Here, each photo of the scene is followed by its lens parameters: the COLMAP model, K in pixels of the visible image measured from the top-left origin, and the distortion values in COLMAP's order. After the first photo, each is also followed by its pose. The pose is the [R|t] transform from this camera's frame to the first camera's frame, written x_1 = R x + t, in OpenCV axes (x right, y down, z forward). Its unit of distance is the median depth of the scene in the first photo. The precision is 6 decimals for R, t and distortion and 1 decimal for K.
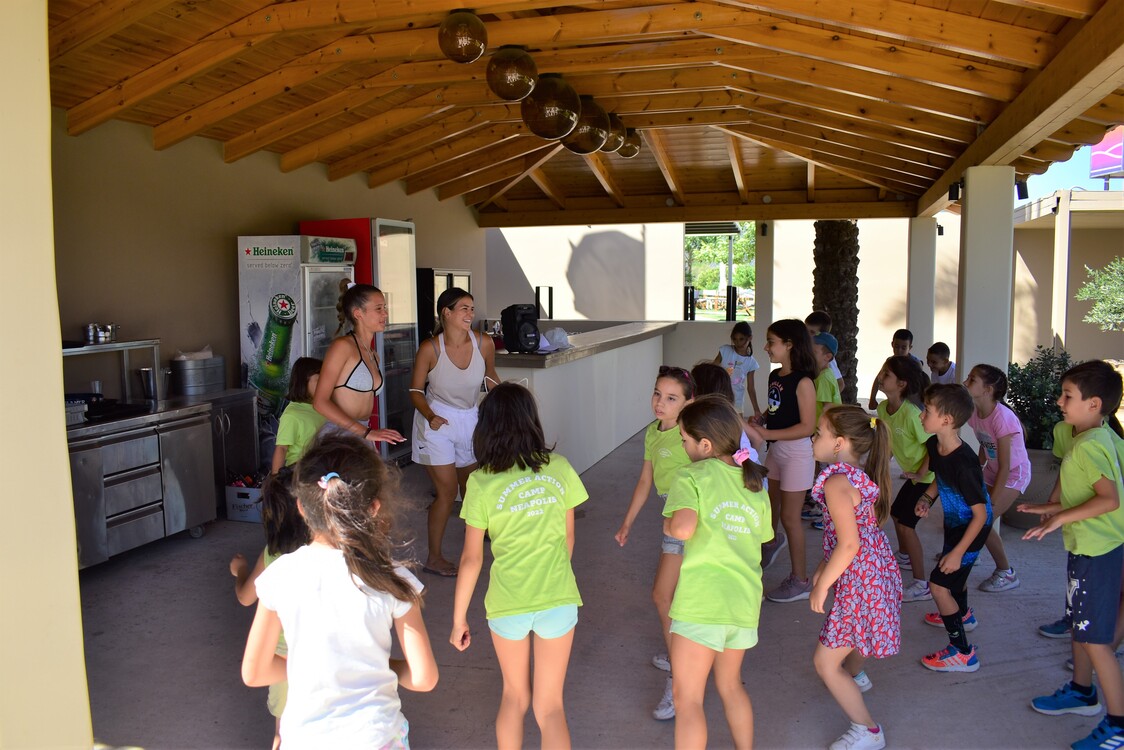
lens RADIAL K [[877.0, 0, 561.9], [0, 877.0, 374.2], [0, 0, 1]] dist [-0.090139, 0.010924]
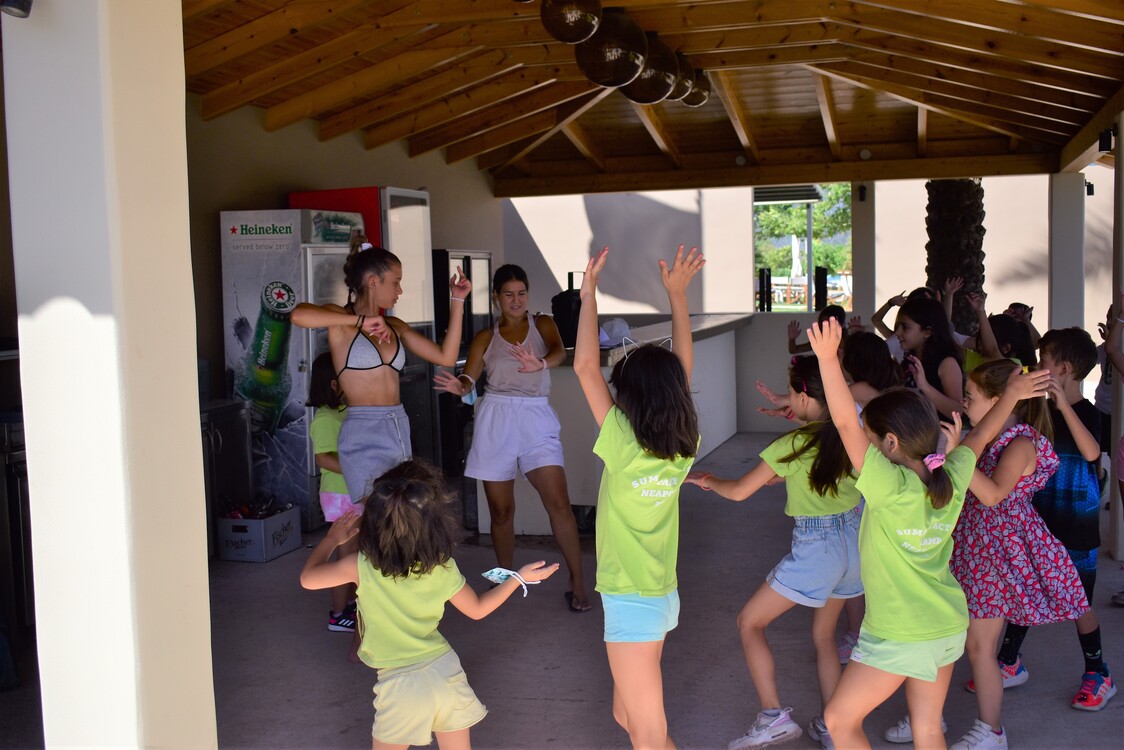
lens RADIAL K [[1204.0, 0, 562.9], [0, 1204.0, 372.7], [0, 0, 1]] dist [-0.059166, 0.000000]
pose [[0.999829, -0.017469, -0.006053, -0.045297], [0.017336, 0.999622, -0.021333, 0.018476], [0.006423, 0.021224, 0.999754, -0.102817]]
